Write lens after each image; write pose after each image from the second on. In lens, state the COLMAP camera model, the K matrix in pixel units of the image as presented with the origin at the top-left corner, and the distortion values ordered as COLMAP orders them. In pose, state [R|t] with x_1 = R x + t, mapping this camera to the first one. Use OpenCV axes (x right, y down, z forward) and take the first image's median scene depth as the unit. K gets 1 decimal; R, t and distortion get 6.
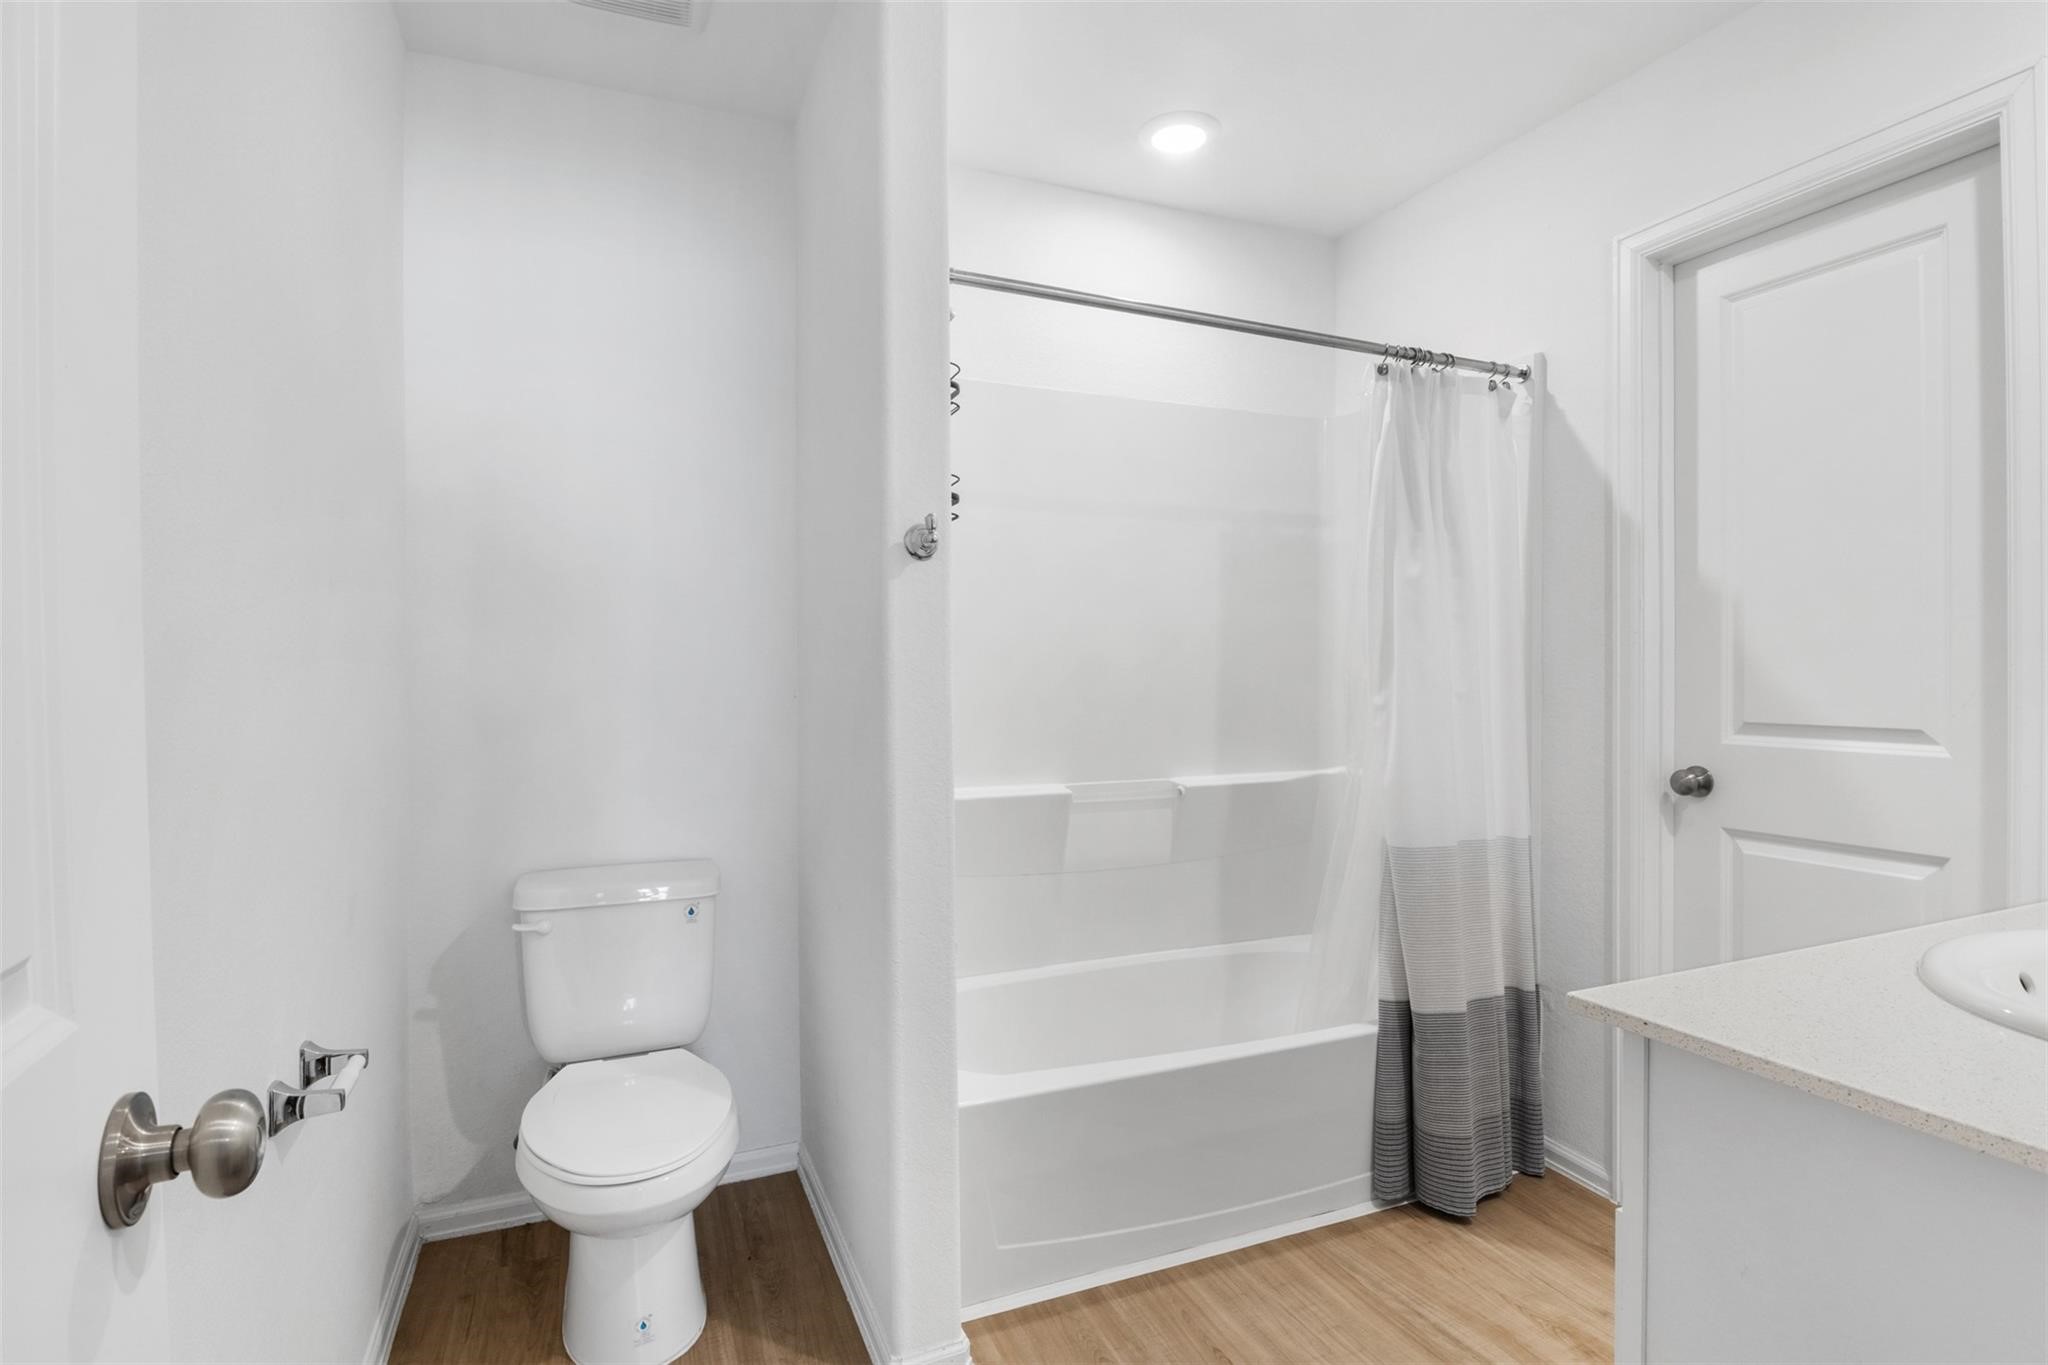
lens RADIAL K [[1036.7, 0, 1028.5], [0, 1036.7, 660.4], [0, 0, 1]] dist [-0.010771, -0.000201]
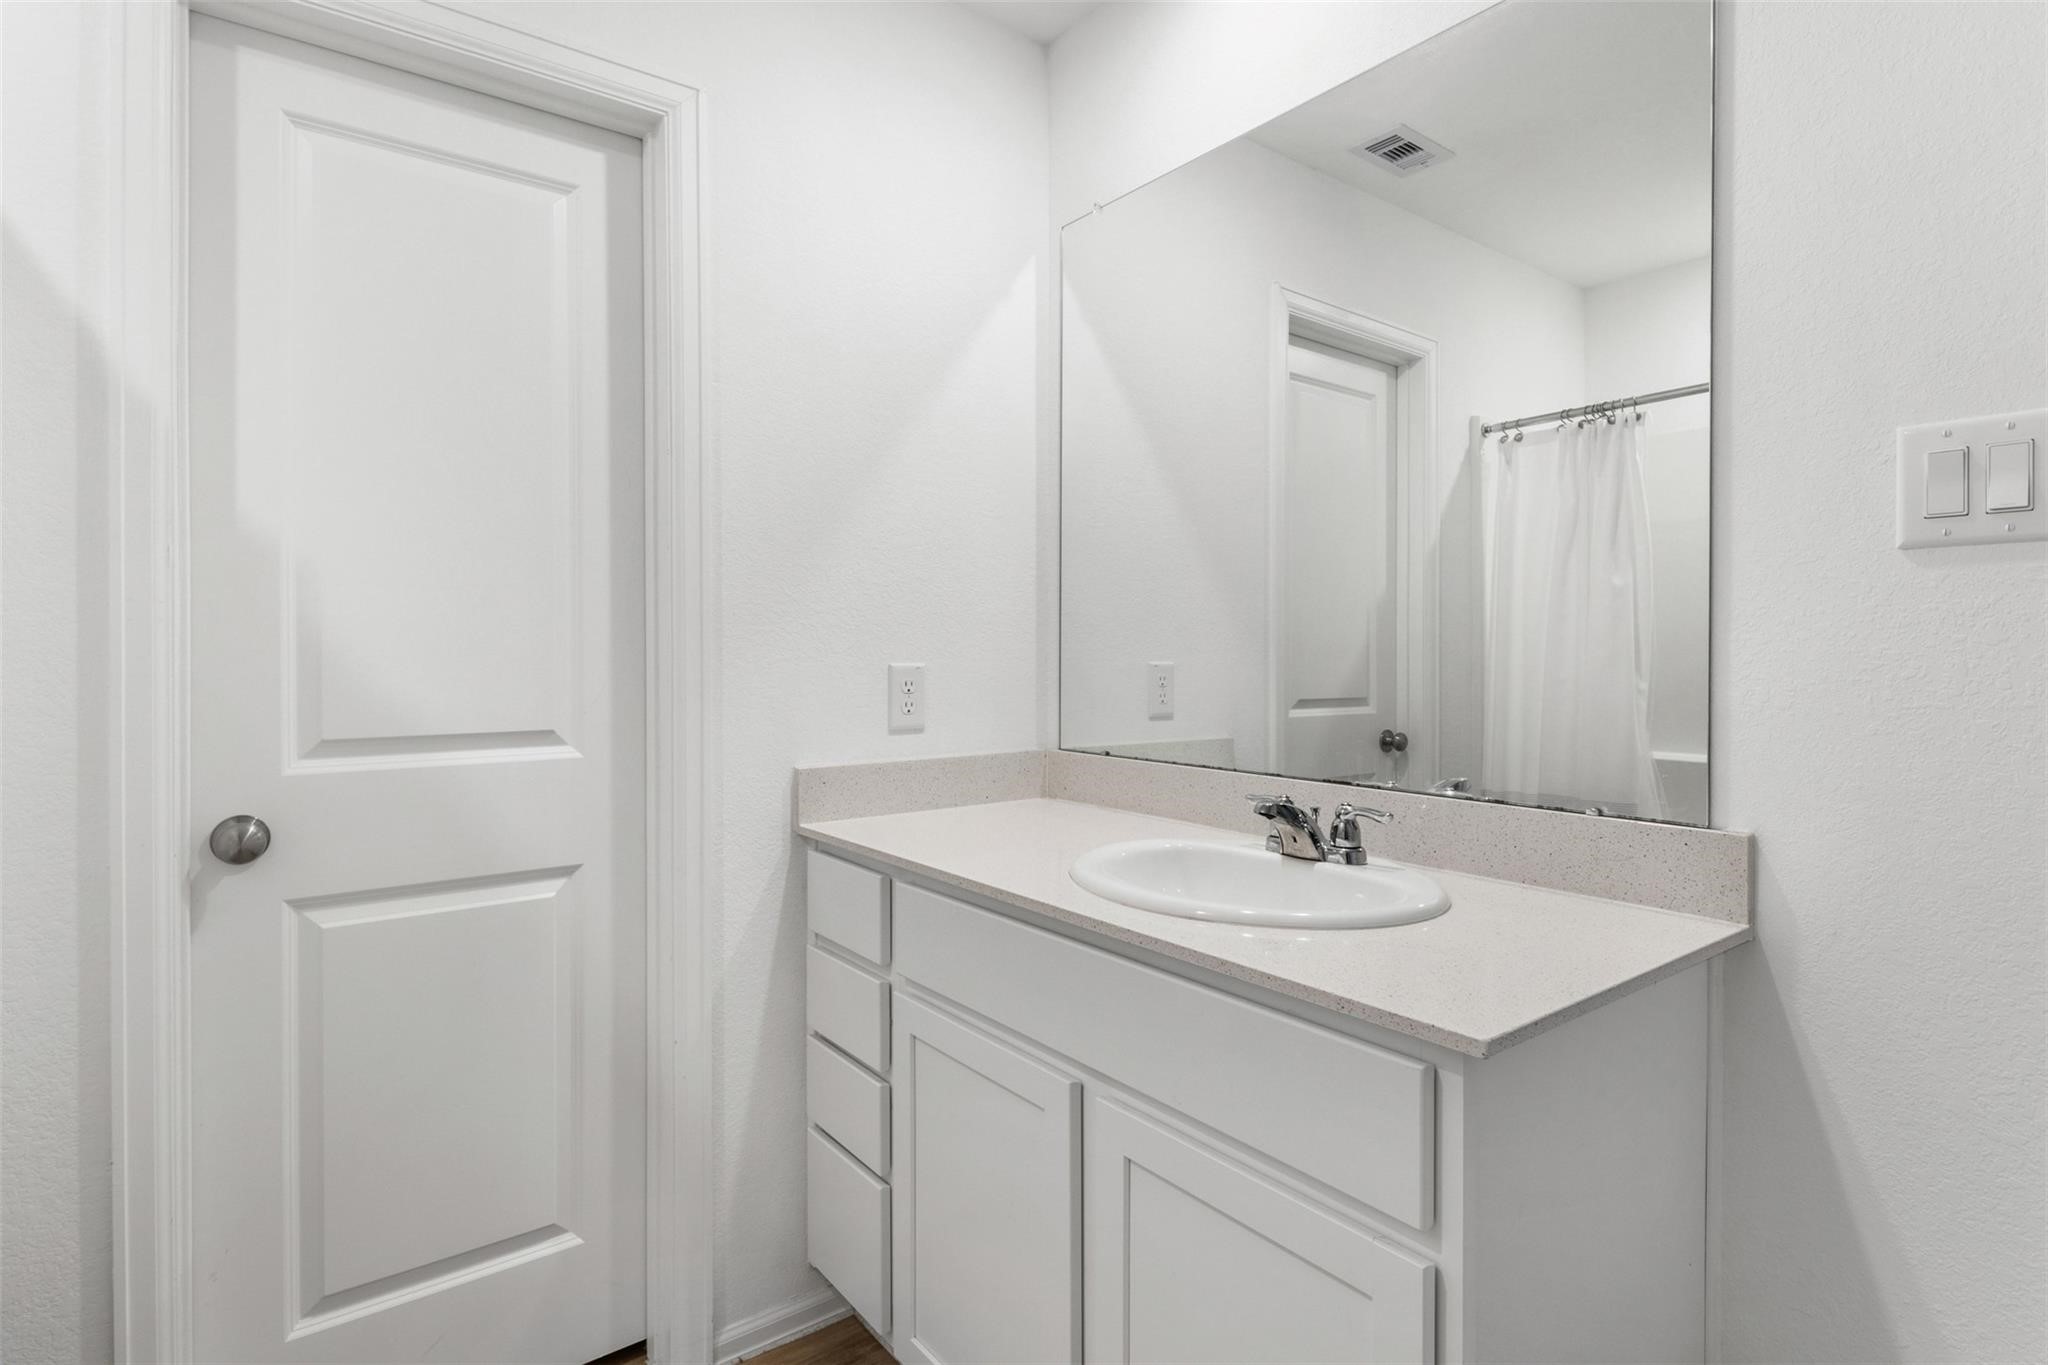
lens RADIAL K [[1036.7, 0, 1028.5], [0, 1036.7, 660.4], [0, 0, 1]] dist [-0.010771, -0.000201]
pose [[-0.249729, -0.002510, 0.968313, -0.102288], [-0.004864, 0.999987, 0.001338, 0.002643], [-0.968304, -0.004376, -0.249738, 0.719214]]
